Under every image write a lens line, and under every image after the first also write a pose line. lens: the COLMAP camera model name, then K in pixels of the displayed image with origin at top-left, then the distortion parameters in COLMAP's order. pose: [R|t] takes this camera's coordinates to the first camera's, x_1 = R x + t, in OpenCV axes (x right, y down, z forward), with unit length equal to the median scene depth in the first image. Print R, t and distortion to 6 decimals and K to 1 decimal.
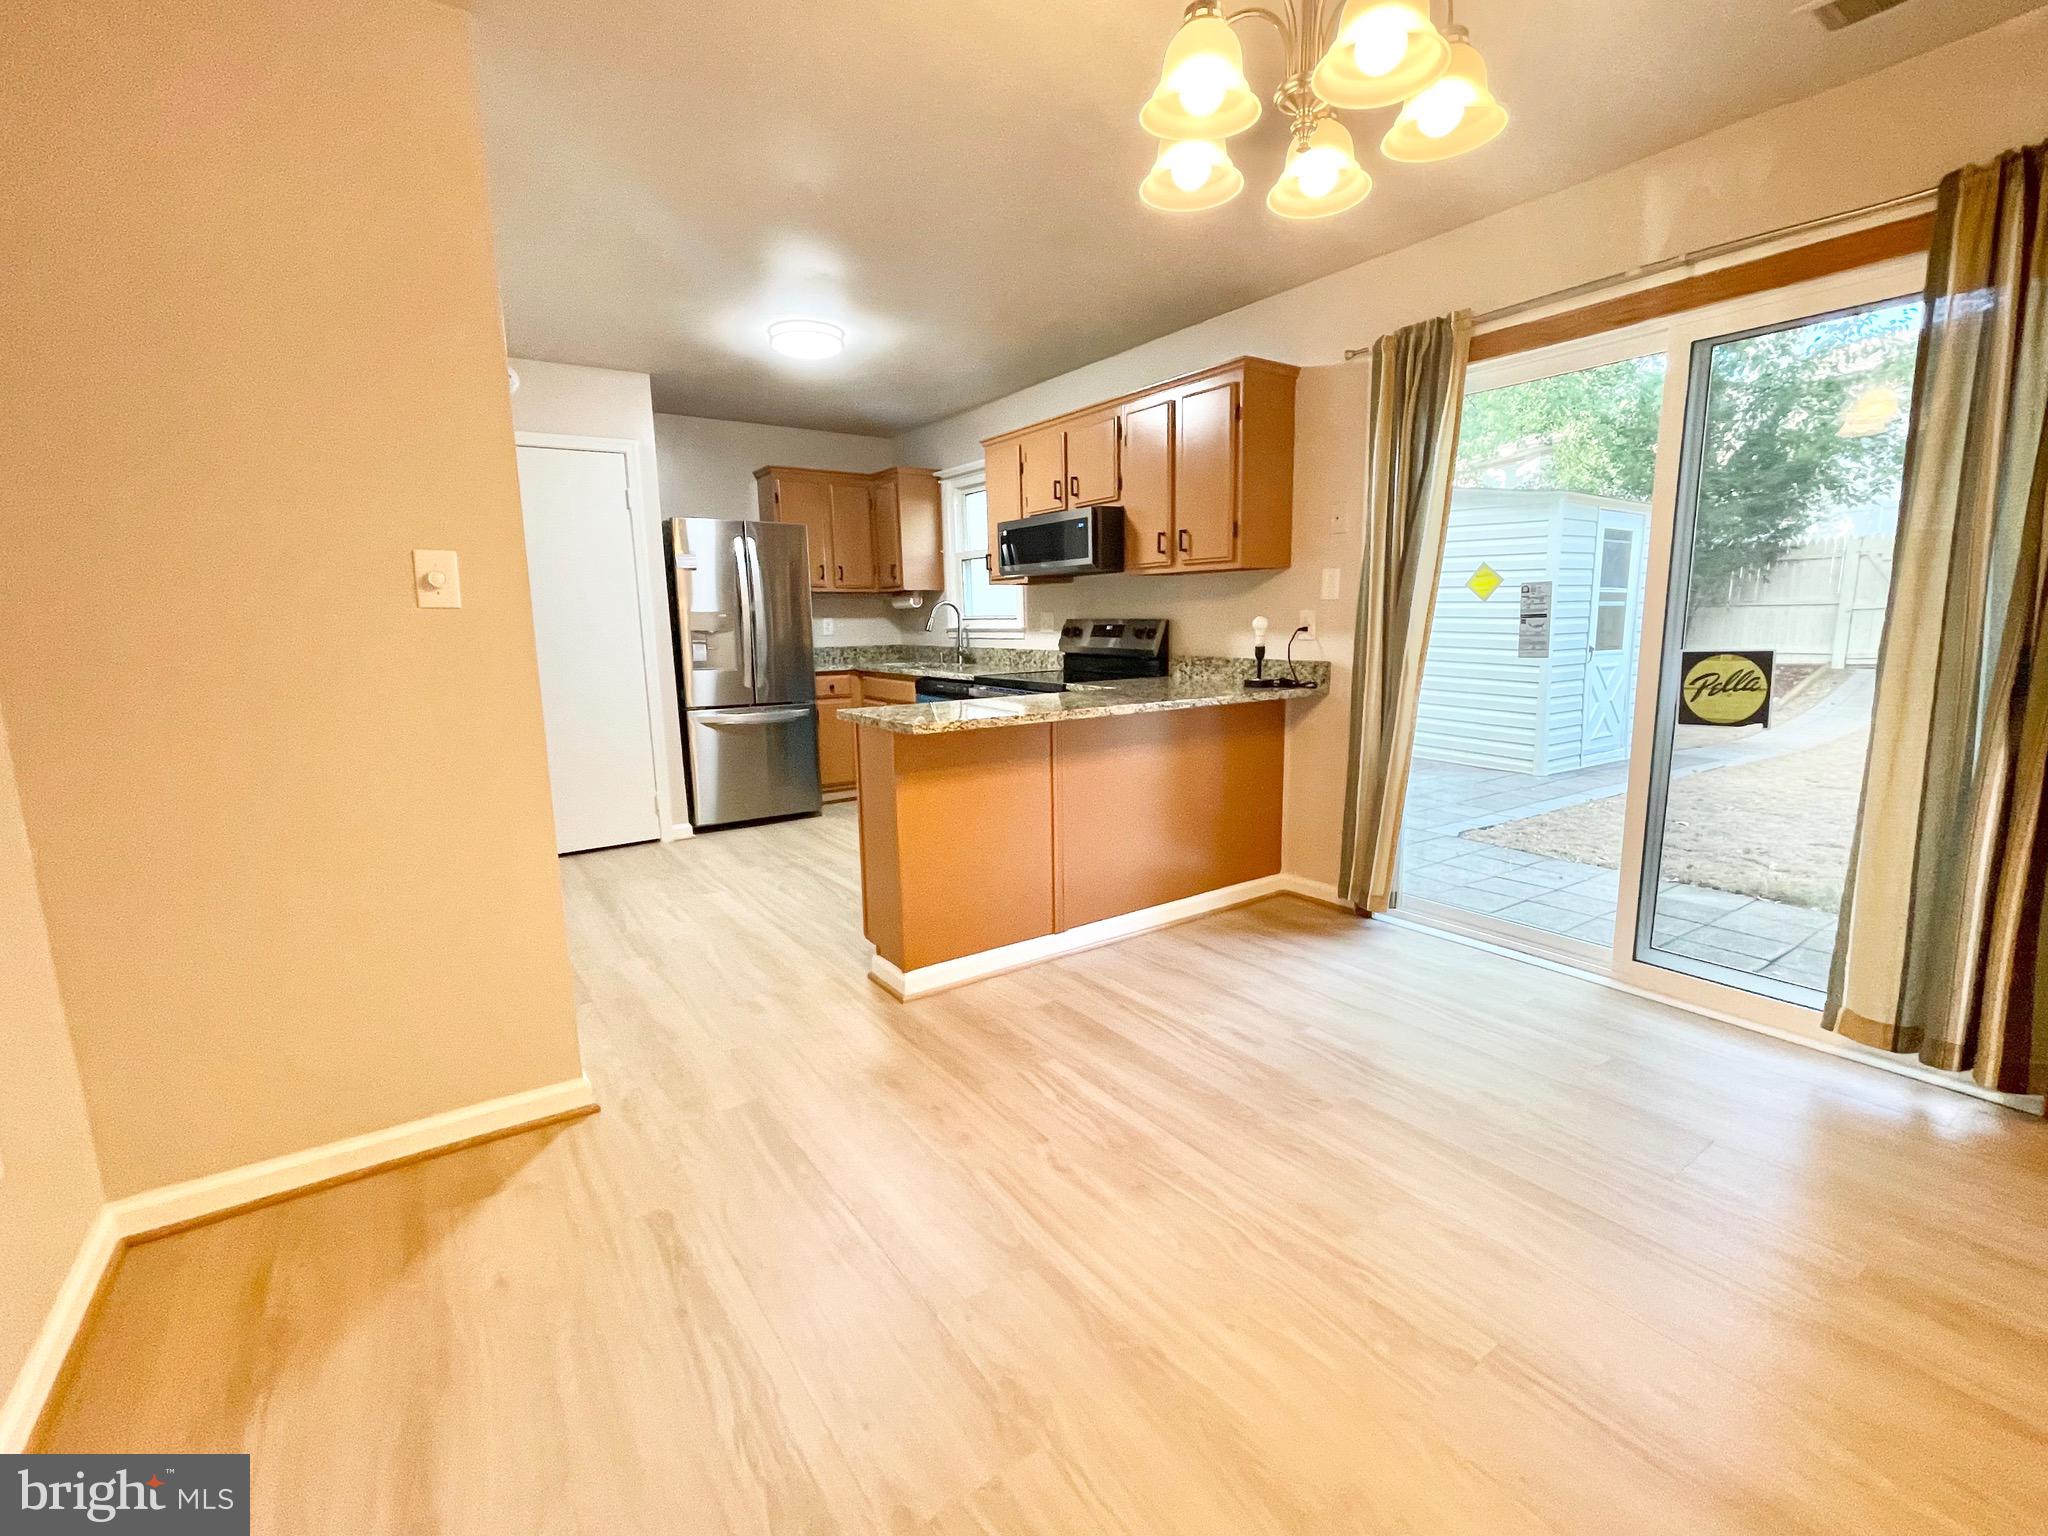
lens RADIAL K [[892.3, 0, 1027.3], [0, 892.3, 764.0], [0, 0, 1]] dist [-0.003393, 0.000046]
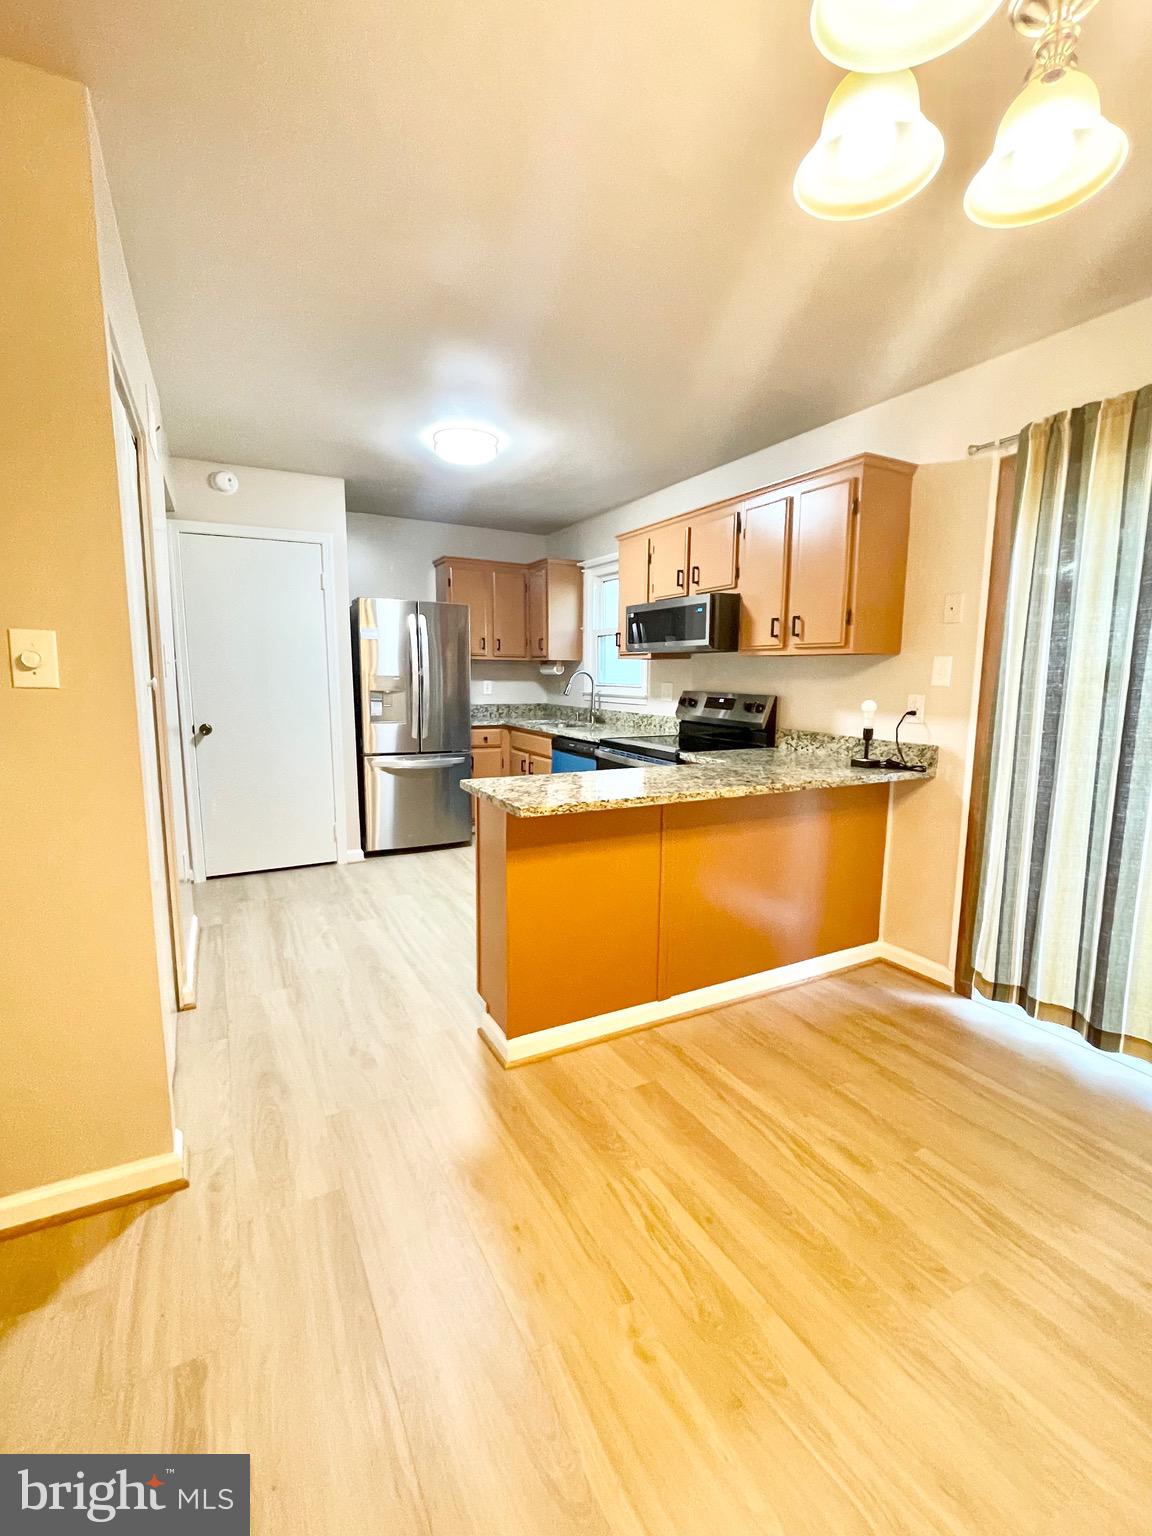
lens RADIAL K [[669.2, 0, 576.0], [0, 669.2, 768.0], [0, 0, 1]] dist [-0.003393, 0.000046]
pose [[0.992503, 0.043116, -0.114365, 0.011024], [-0.045663, 0.998762, -0.019745, -0.048569], [0.113372, 0.024819, 0.993243, 0.163433]]
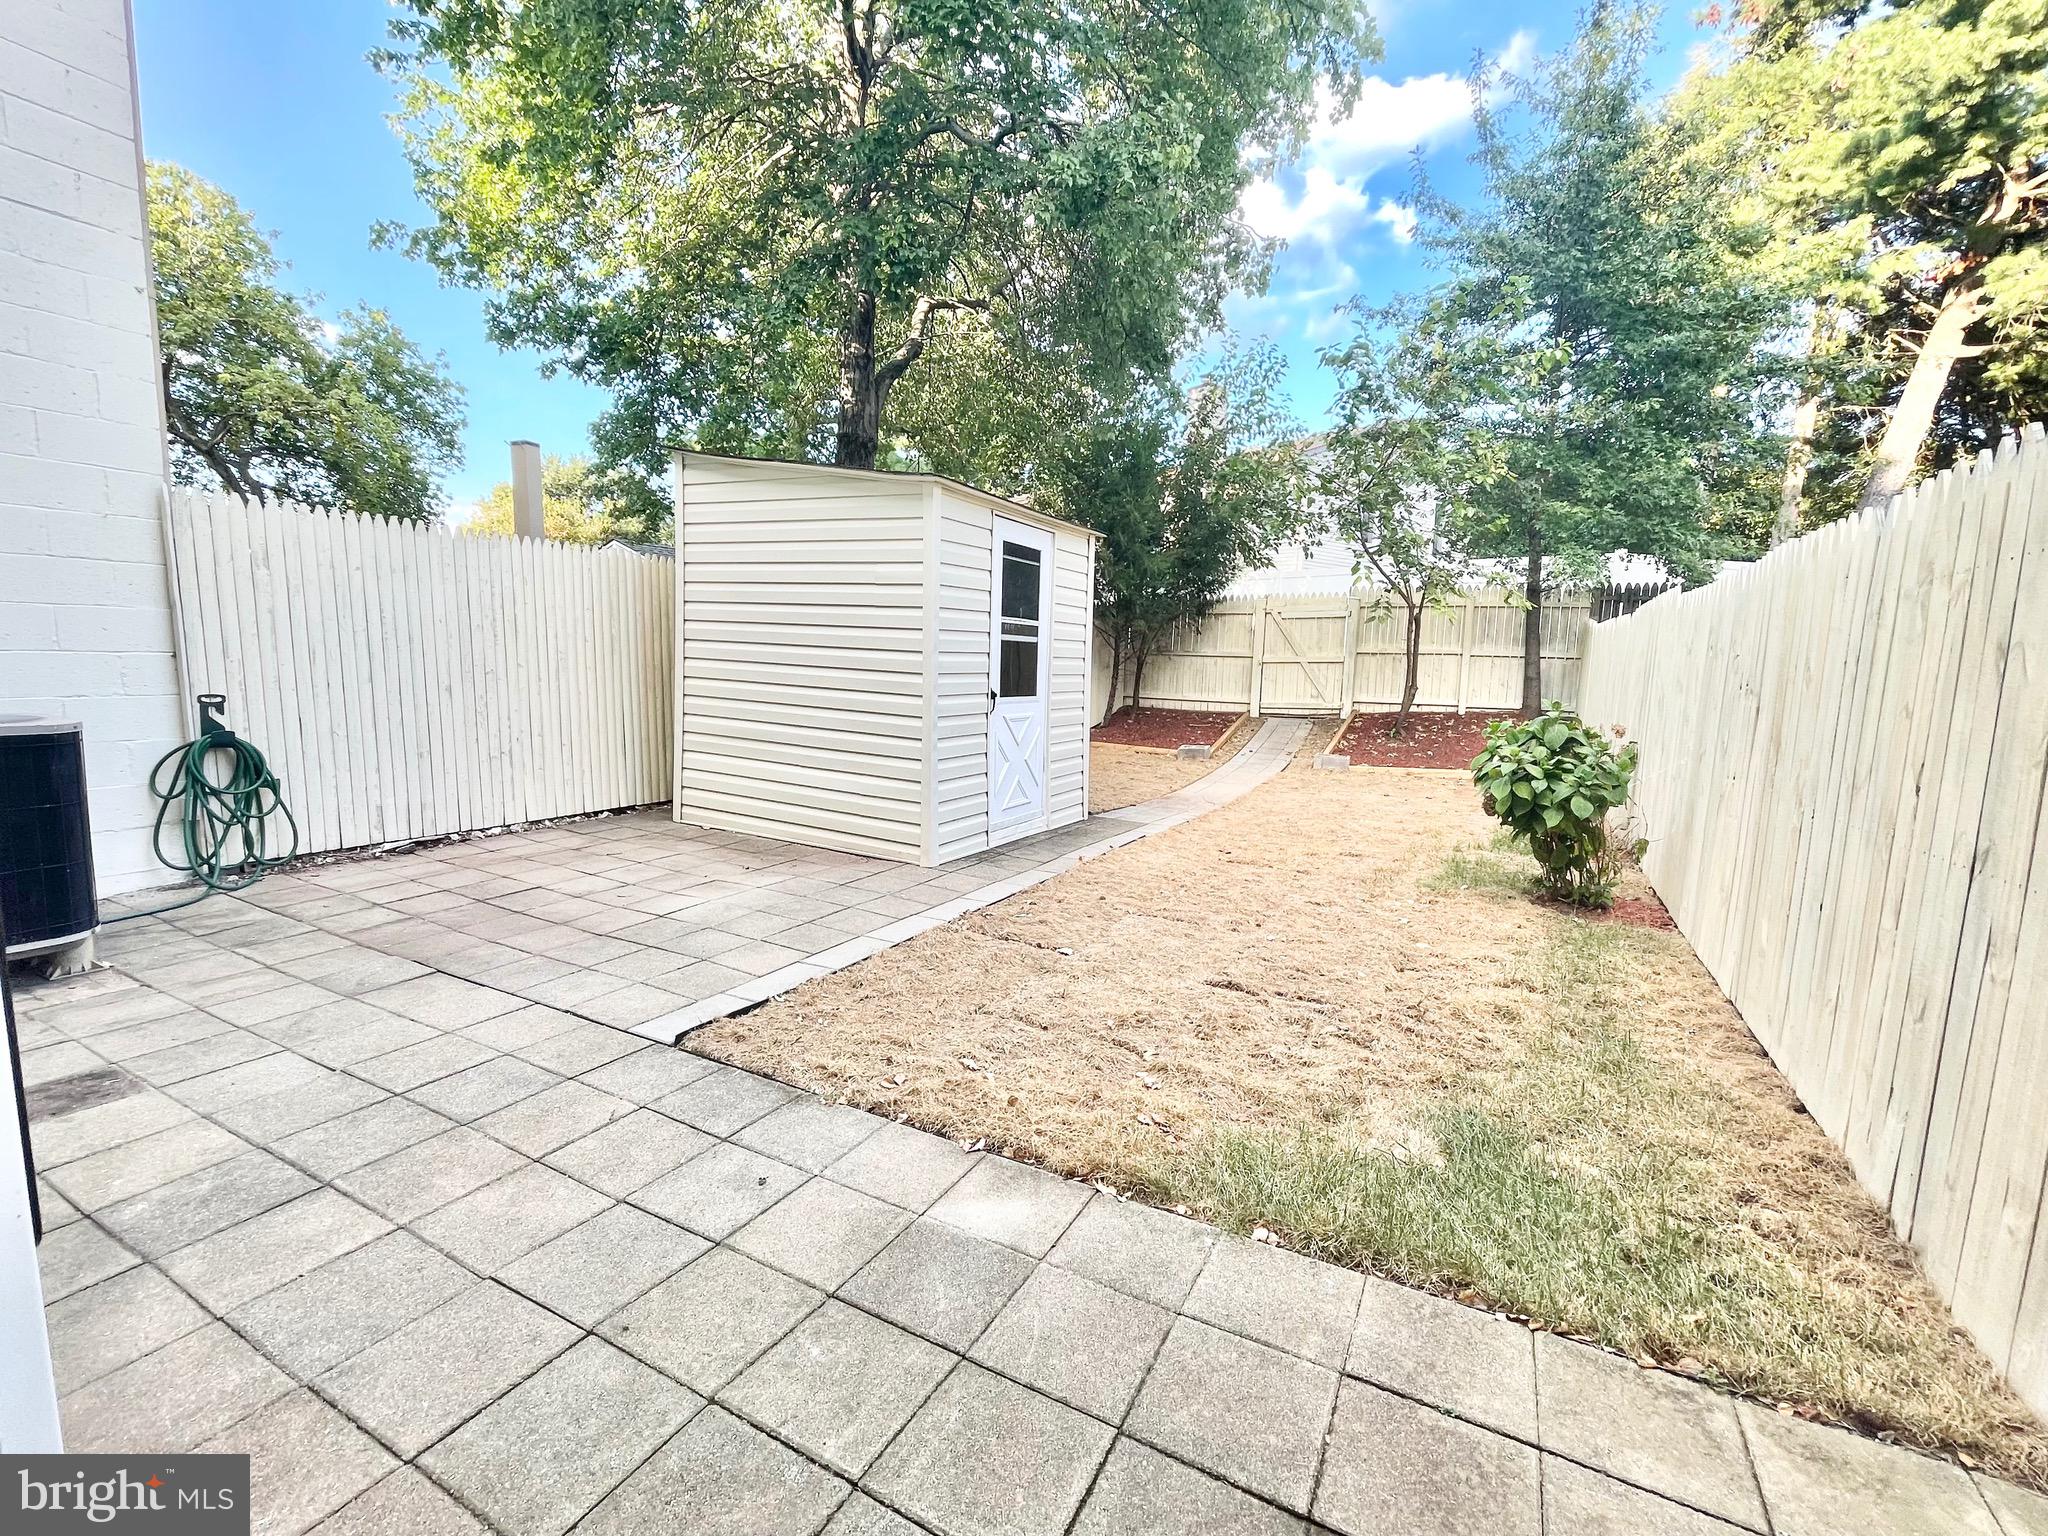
lens RADIAL K [[890.2, 0, 1025.8], [0, 890.2, 776.0], [0, 0, 1]] dist [-0.001395, -0.000138]
pose [[0.889091, -0.020772, 0.457258, 0.563850], [0.033076, 0.999274, -0.018919, -0.080347], [-0.456533, 0.031945, 0.889133, 0.564959]]
